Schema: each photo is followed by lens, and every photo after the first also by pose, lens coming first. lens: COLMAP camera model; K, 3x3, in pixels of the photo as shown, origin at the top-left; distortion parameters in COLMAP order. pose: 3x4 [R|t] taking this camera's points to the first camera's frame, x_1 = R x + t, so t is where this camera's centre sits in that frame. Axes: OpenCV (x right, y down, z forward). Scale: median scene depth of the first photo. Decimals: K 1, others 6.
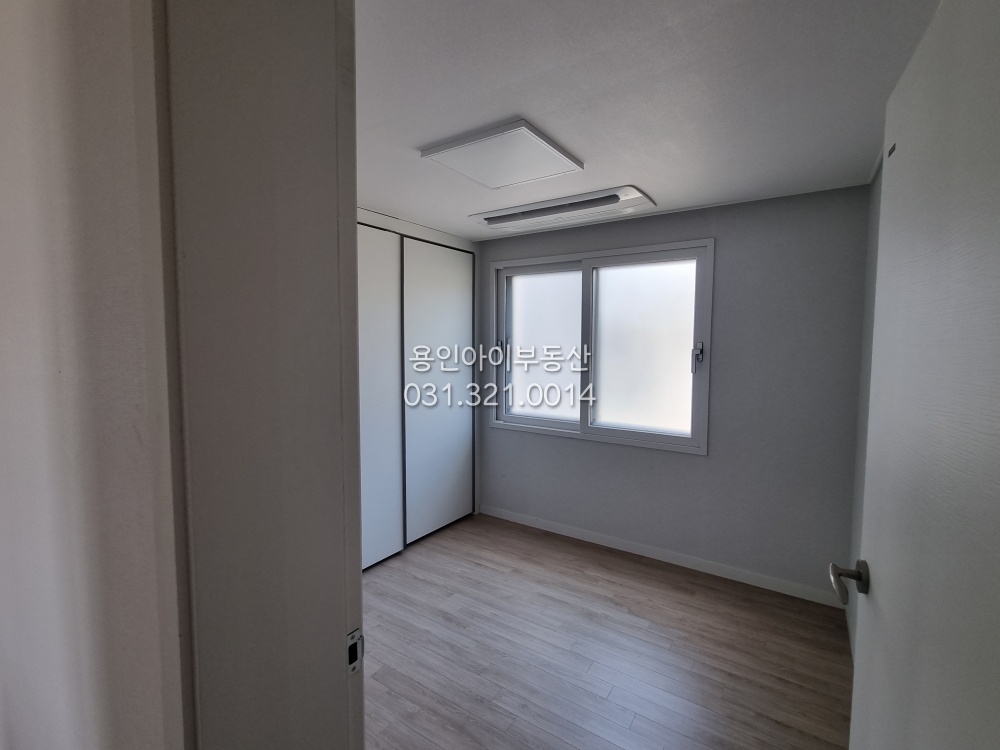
lens RADIAL K [[461.7, 0, 500.0], [0, 461.7, 375.0], [0, 0, 1]] dist [-0.010418, -0.000597]
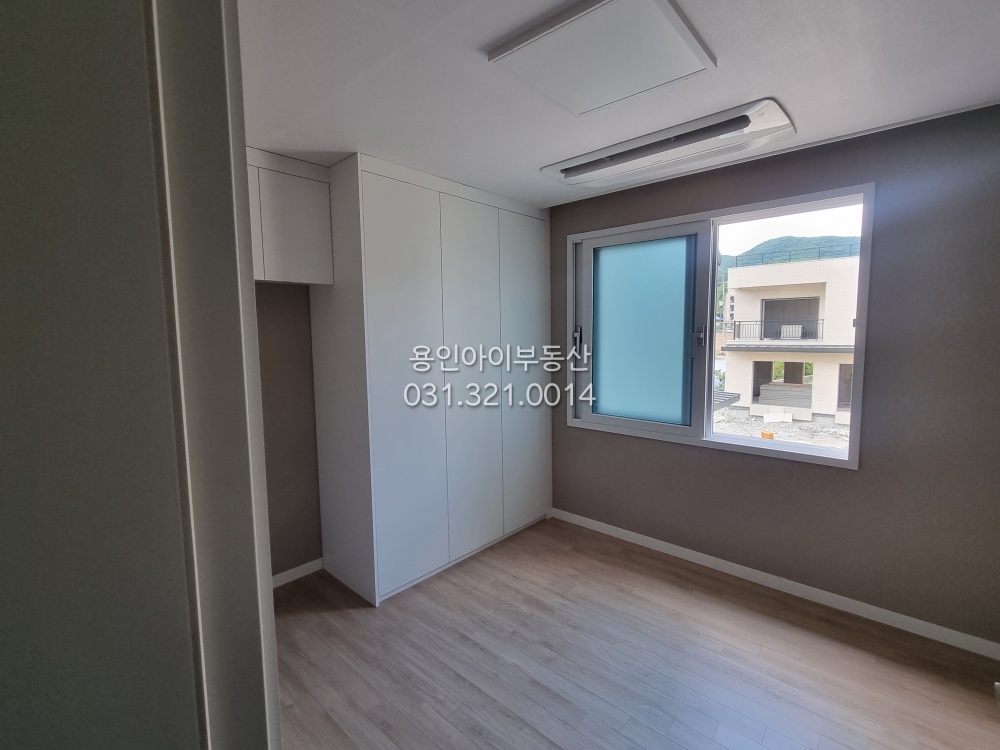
lens RADIAL K [[461.7, 0, 500.0], [0, 461.7, 375.0], [0, 0, 1]] dist [-0.010418, -0.000597]
pose [[0.986406, -0.001556, -0.164317, -0.006585], [0.004367, 0.999850, 0.016742, 0.000206], [0.164266, -0.017232, 0.986265, 0.190728]]
